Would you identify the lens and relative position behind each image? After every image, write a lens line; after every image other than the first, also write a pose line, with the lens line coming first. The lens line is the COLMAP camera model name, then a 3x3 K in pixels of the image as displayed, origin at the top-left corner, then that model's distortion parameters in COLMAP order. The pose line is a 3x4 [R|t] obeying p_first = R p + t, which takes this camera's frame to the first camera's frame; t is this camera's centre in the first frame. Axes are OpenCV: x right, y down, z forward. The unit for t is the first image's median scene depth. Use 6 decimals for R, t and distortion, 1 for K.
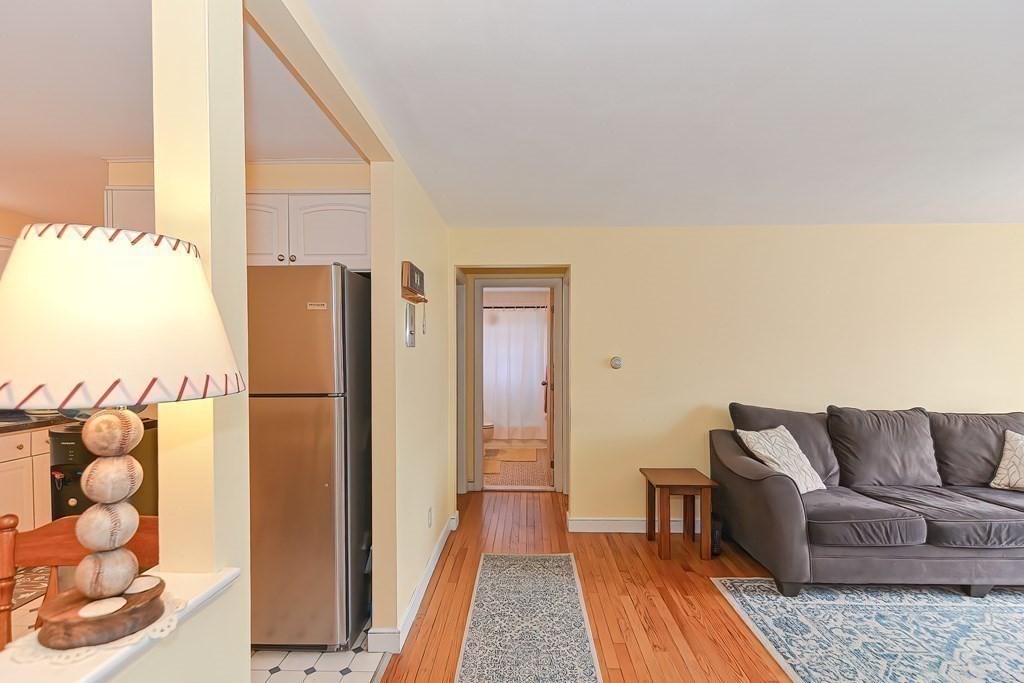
lens RADIAL K [[496.1, 0, 504.4], [0, 496.1, 368.6], [0, 0, 1]] dist [0.010434, -0.005683]
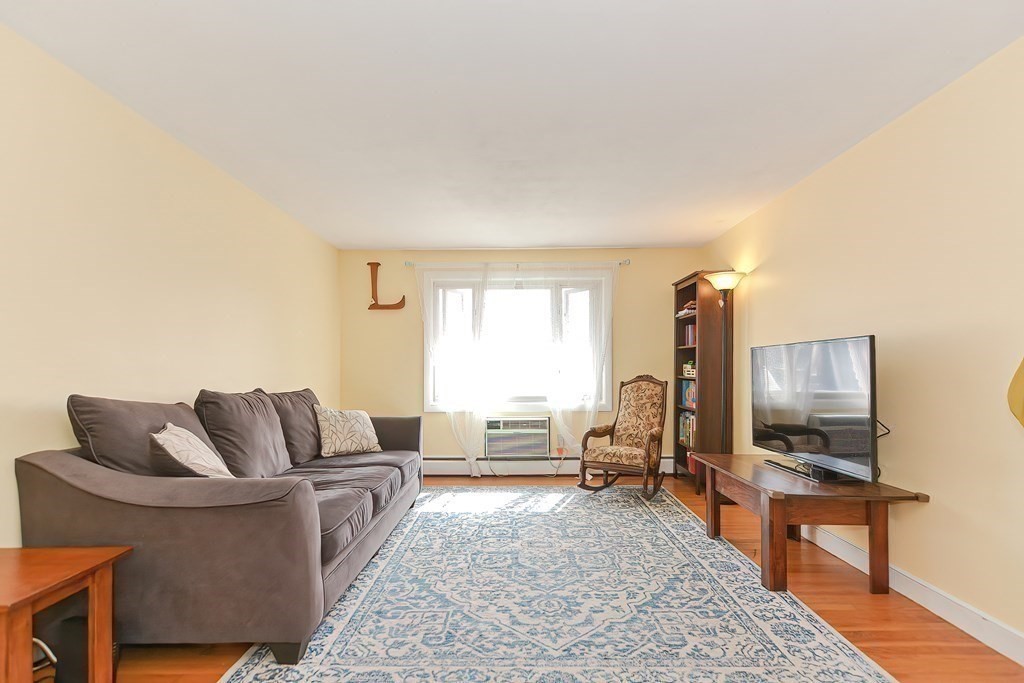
lens RADIAL K [[496.1, 0, 524.0], [0, 496.1, 363.4], [0, 0, 1]] dist [0.010434, -0.005683]
pose [[-0.043269, 0.011375, 0.998999, -0.098212], [0.034679, 0.999350, -0.009877, 0.063101], [-0.998461, 0.034217, -0.043636, 0.603322]]
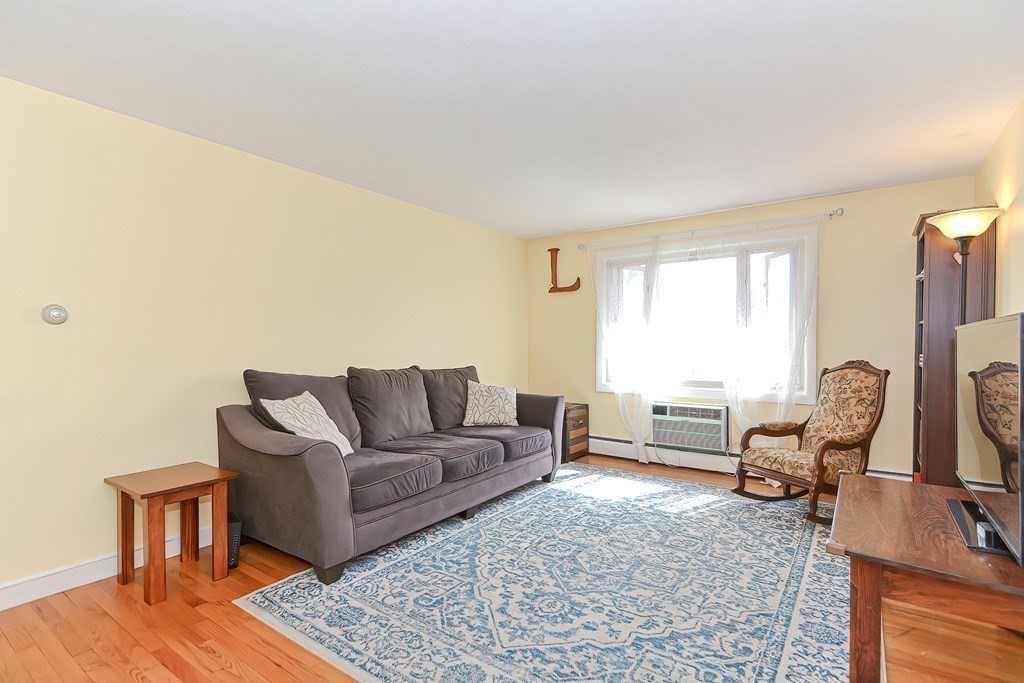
lens RADIAL K [[496.1, 0, 519.8], [0, 496.1, 344.6], [0, 0, 1]] dist [0.010434, -0.005683]
pose [[0.538929, -0.002750, 0.842347, 0.019329], [0.024998, 0.999606, -0.012730, 0.054995], [-0.841980, 0.027918, 0.538785, 0.214080]]
